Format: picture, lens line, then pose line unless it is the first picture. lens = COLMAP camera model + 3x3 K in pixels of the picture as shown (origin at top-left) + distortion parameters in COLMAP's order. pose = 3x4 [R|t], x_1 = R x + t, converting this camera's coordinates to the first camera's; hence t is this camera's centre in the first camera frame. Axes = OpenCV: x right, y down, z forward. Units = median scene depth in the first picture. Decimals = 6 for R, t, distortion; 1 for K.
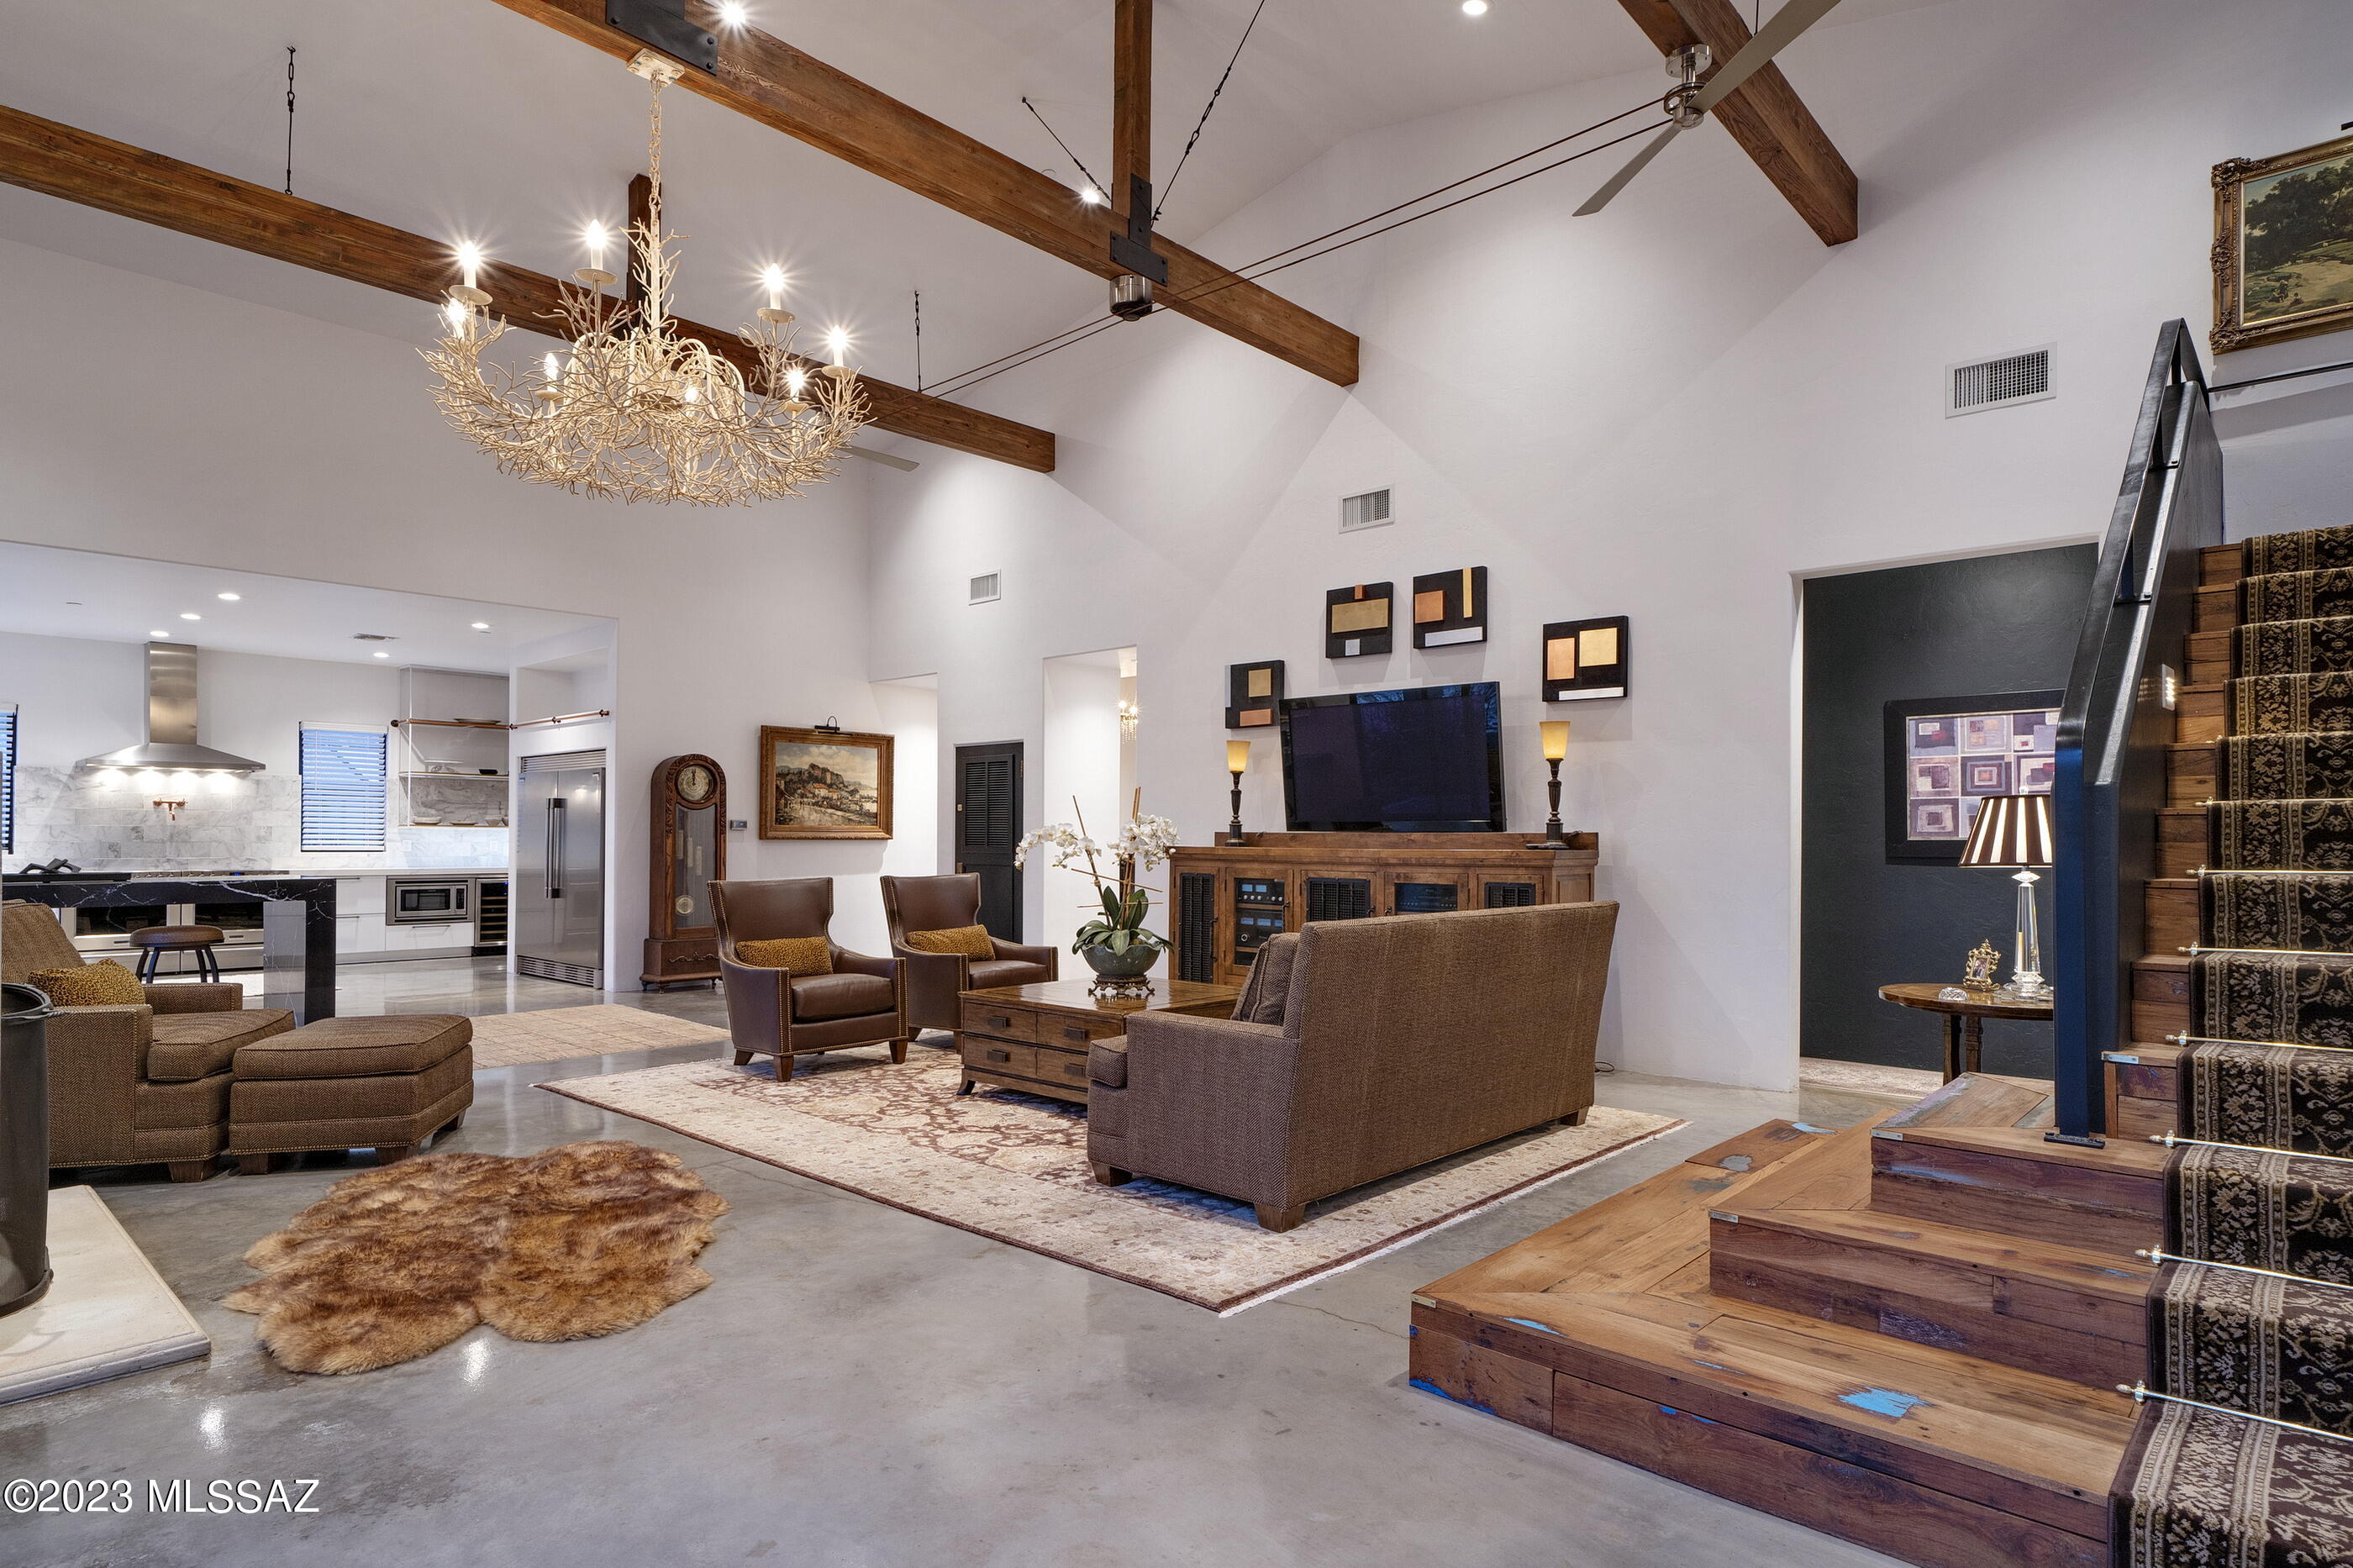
lens RADIAL K [[1165.0, 0, 1227.0], [0, 1165.0, 812.9], [0, 0, 1]] dist [-0.003986, -0.000153]
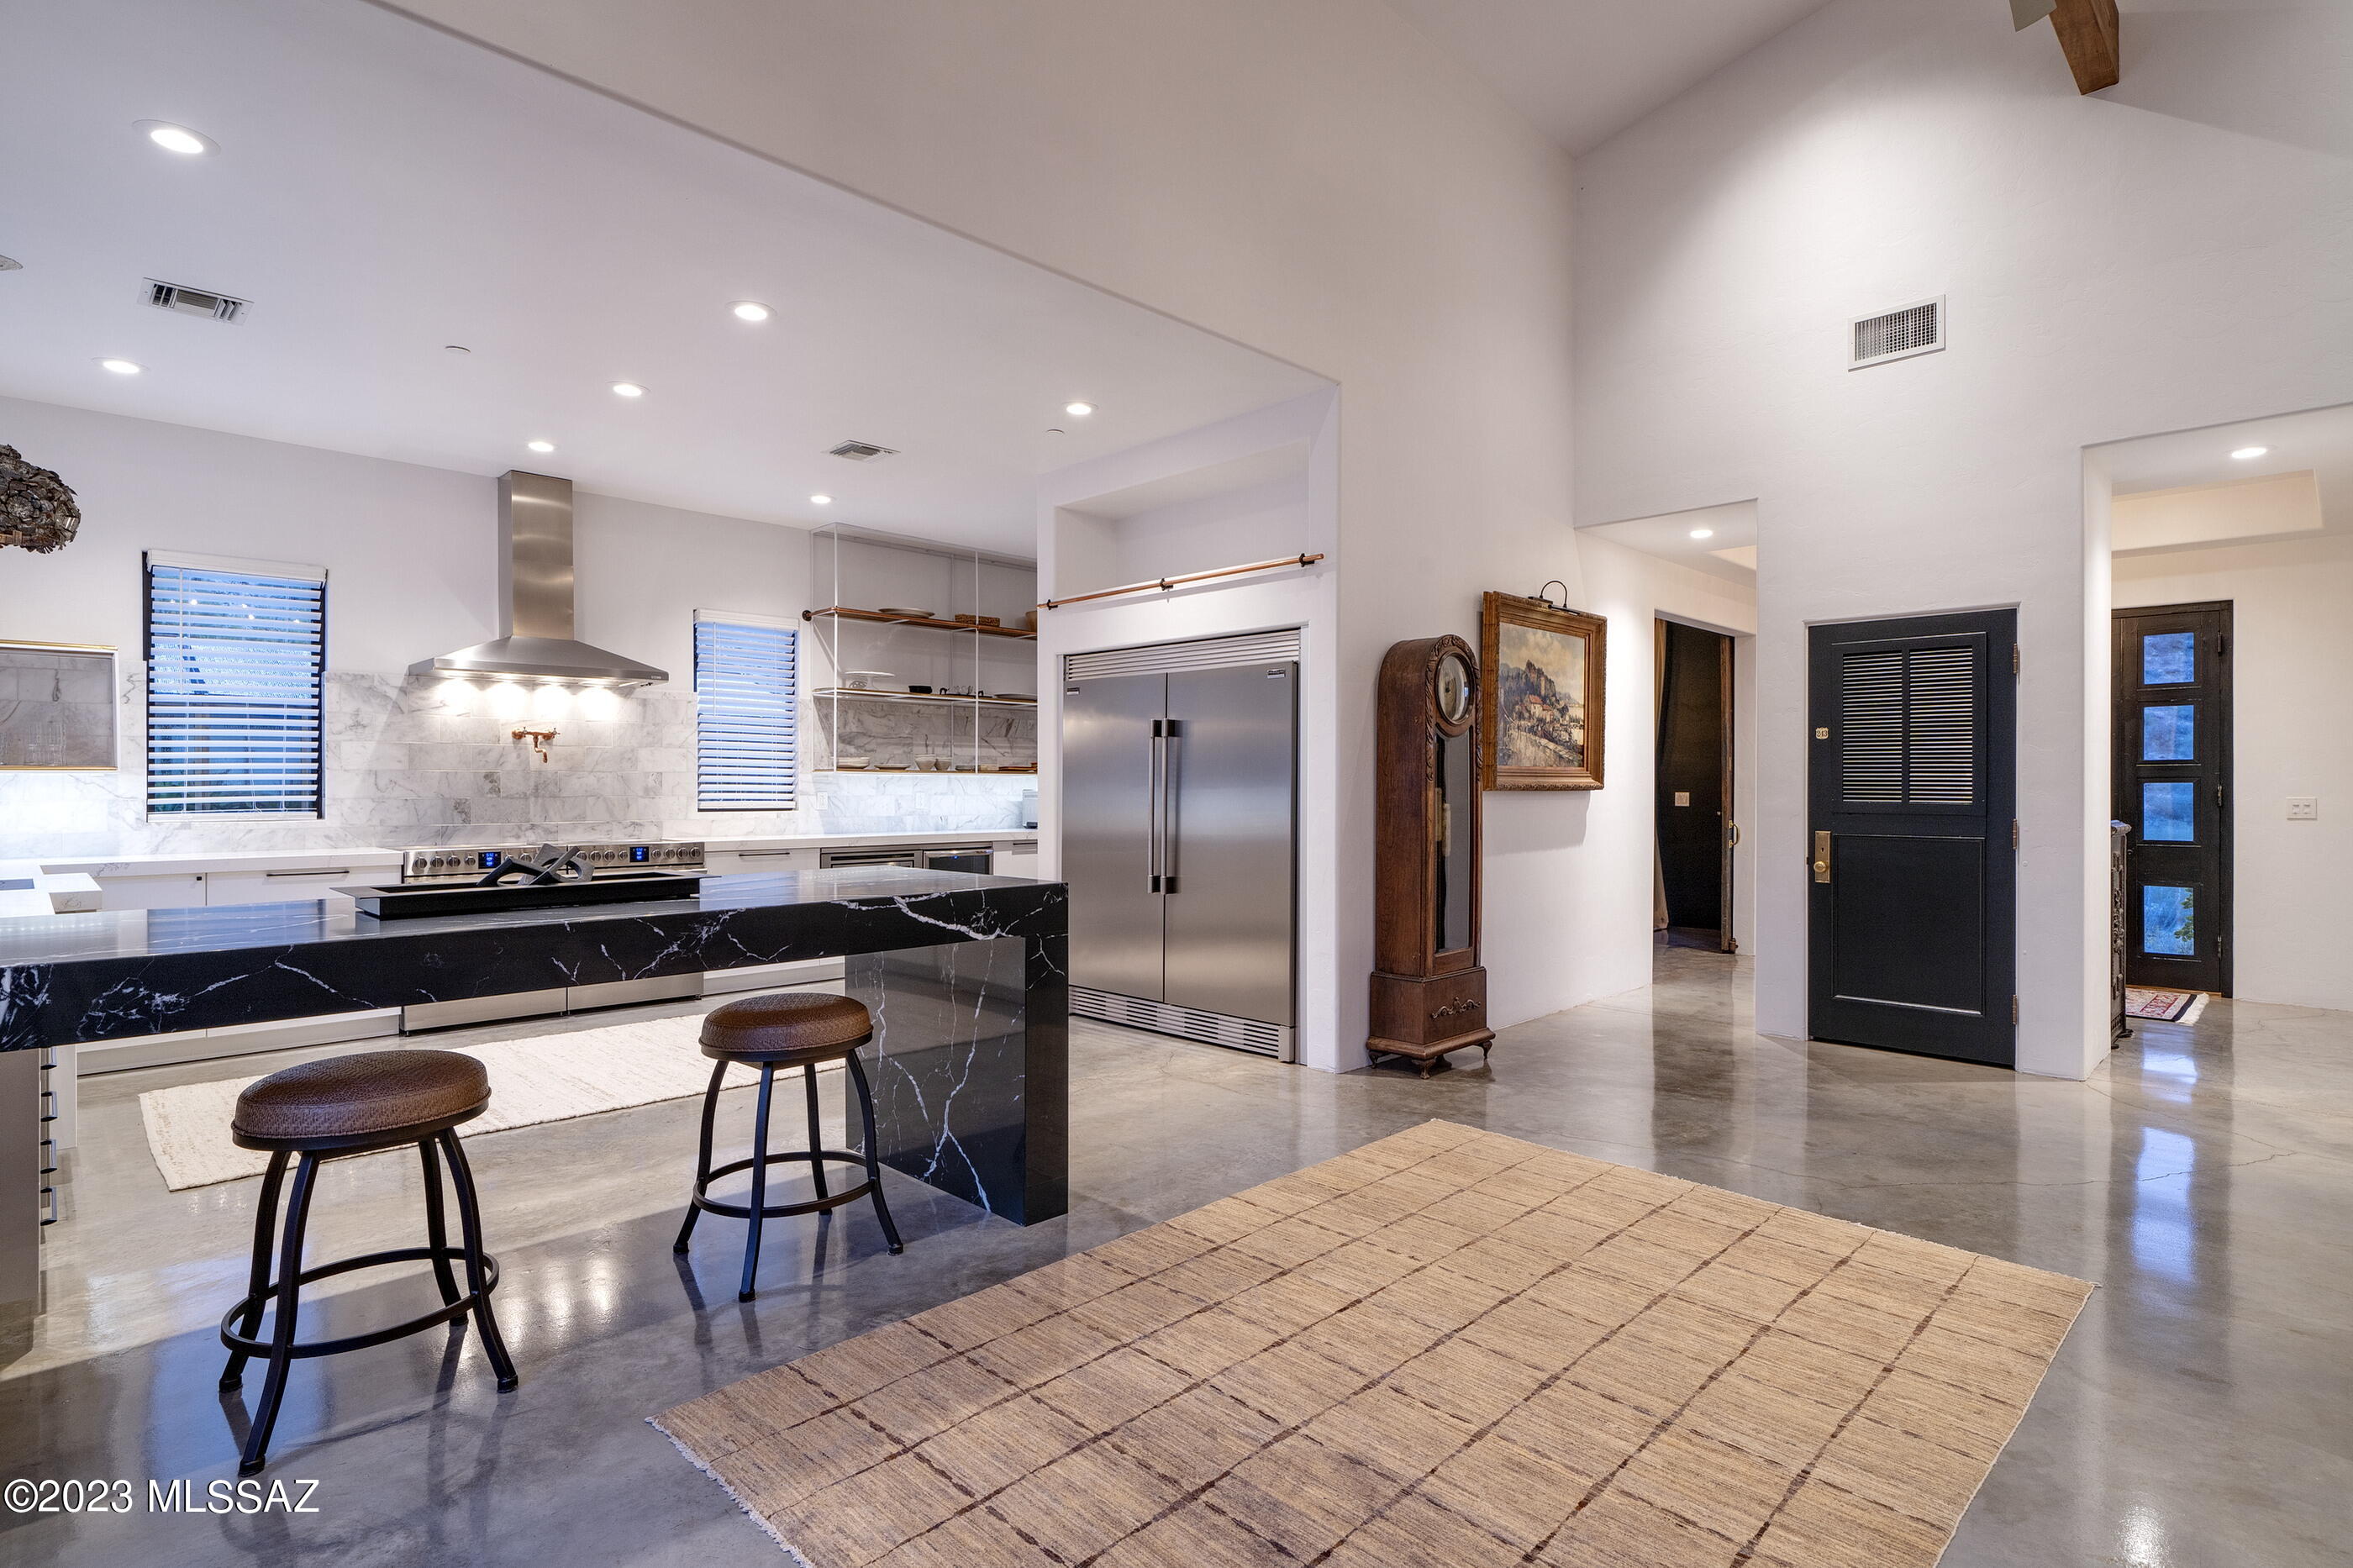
lens RADIAL K [[1187.1, 0, 1168.7], [0, 1187.1, 783.1], [0, 0, 1]] dist [-0.001289, 0.000584]
pose [[0.992961, -0.002957, -0.118405, -0.484417], [0.005379, 0.999783, 0.020139, 0.006359], [0.118320, -0.020635, 0.992761, 0.396481]]
